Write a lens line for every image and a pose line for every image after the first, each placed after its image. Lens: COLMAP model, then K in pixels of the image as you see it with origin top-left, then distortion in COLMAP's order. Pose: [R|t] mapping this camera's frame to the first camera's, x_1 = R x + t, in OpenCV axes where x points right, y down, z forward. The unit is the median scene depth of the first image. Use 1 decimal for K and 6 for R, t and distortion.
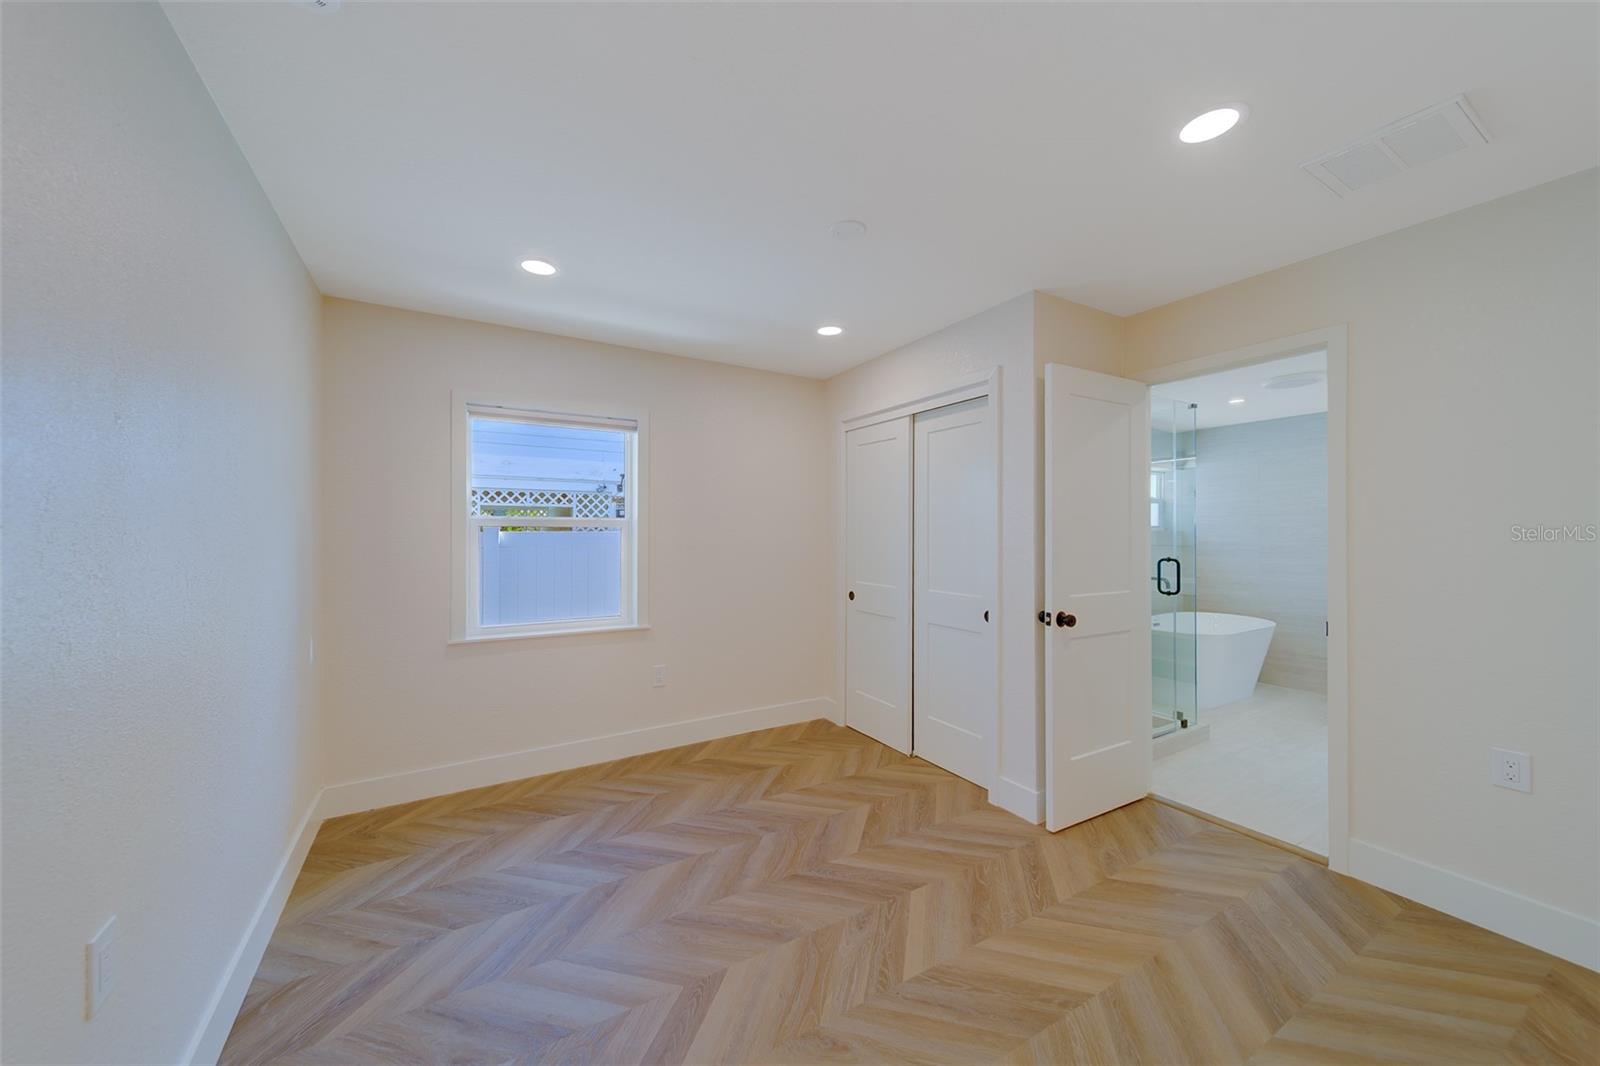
lens RADIAL K [[571.9, 0, 792.8], [0, 571.9, 529.4], [0, 0, 1]] dist [0.005536, -0.000306]
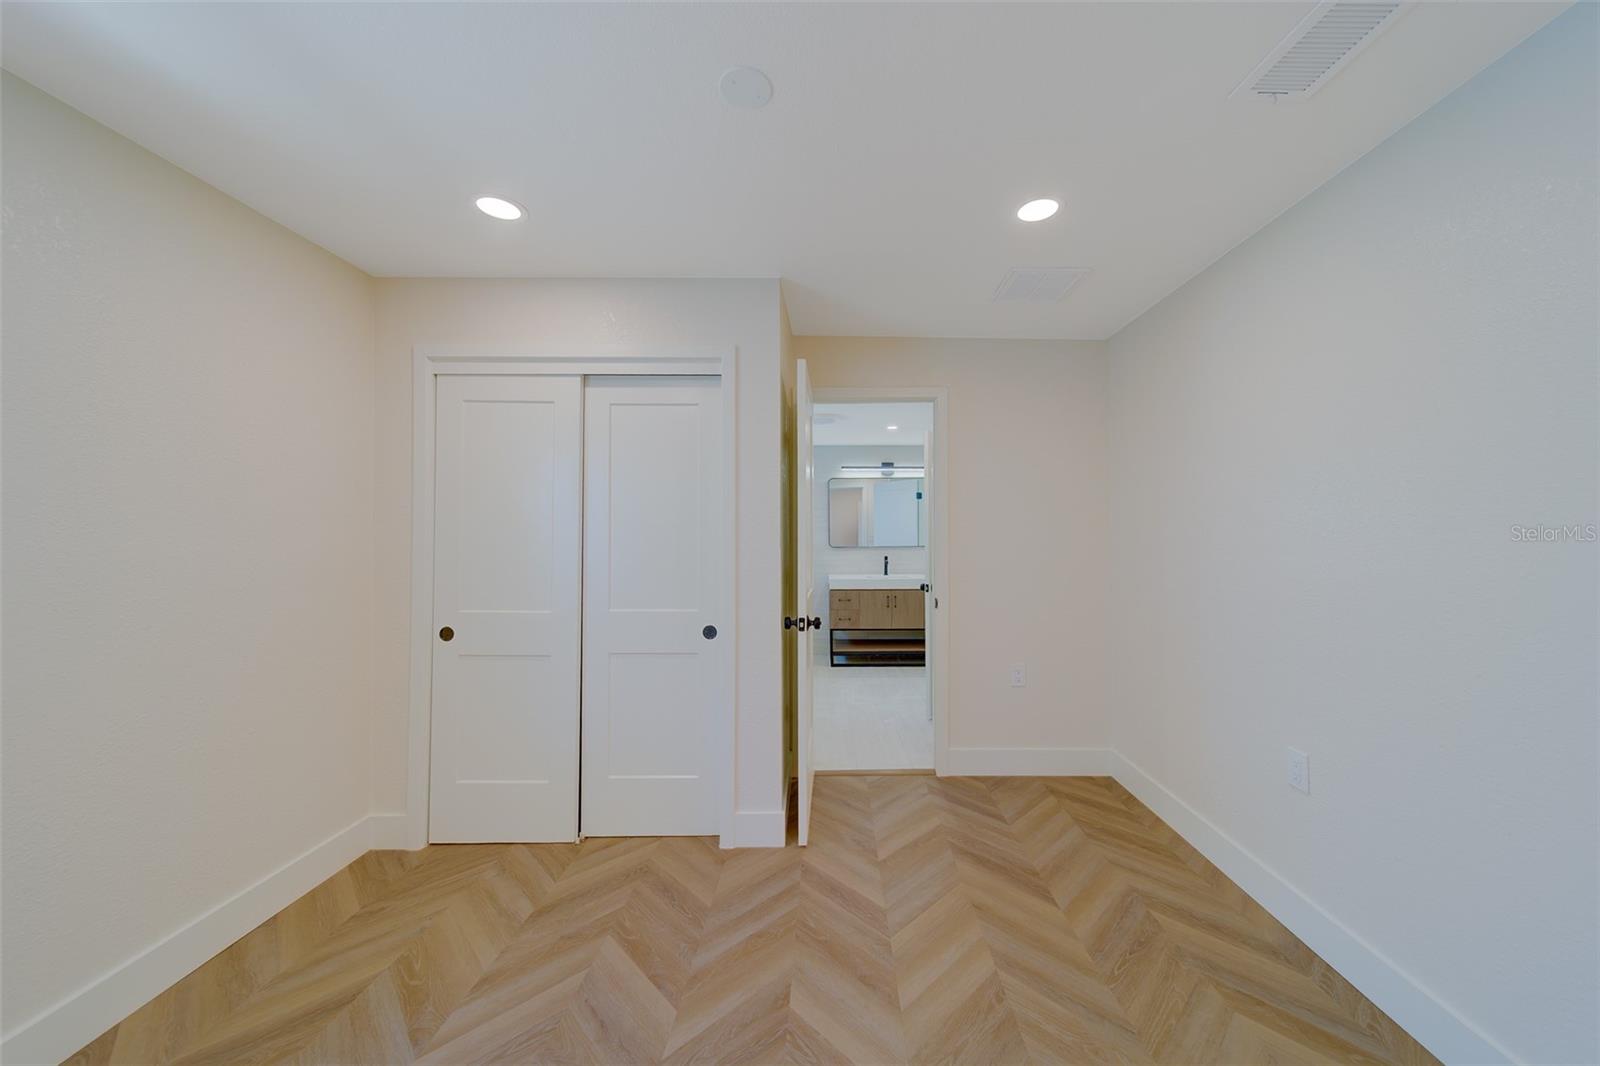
lens RADIAL K [[577.8, 0, 801.1], [0, 577.8, 515.3], [0, 0, 1]] dist [0.004640, -0.000071]
pose [[0.502593, 0.029547, 0.864018, -0.361042], [-0.002845, 0.999467, -0.032523, 0.007759], [-0.864519, 0.013888, 0.502409, 0.462130]]
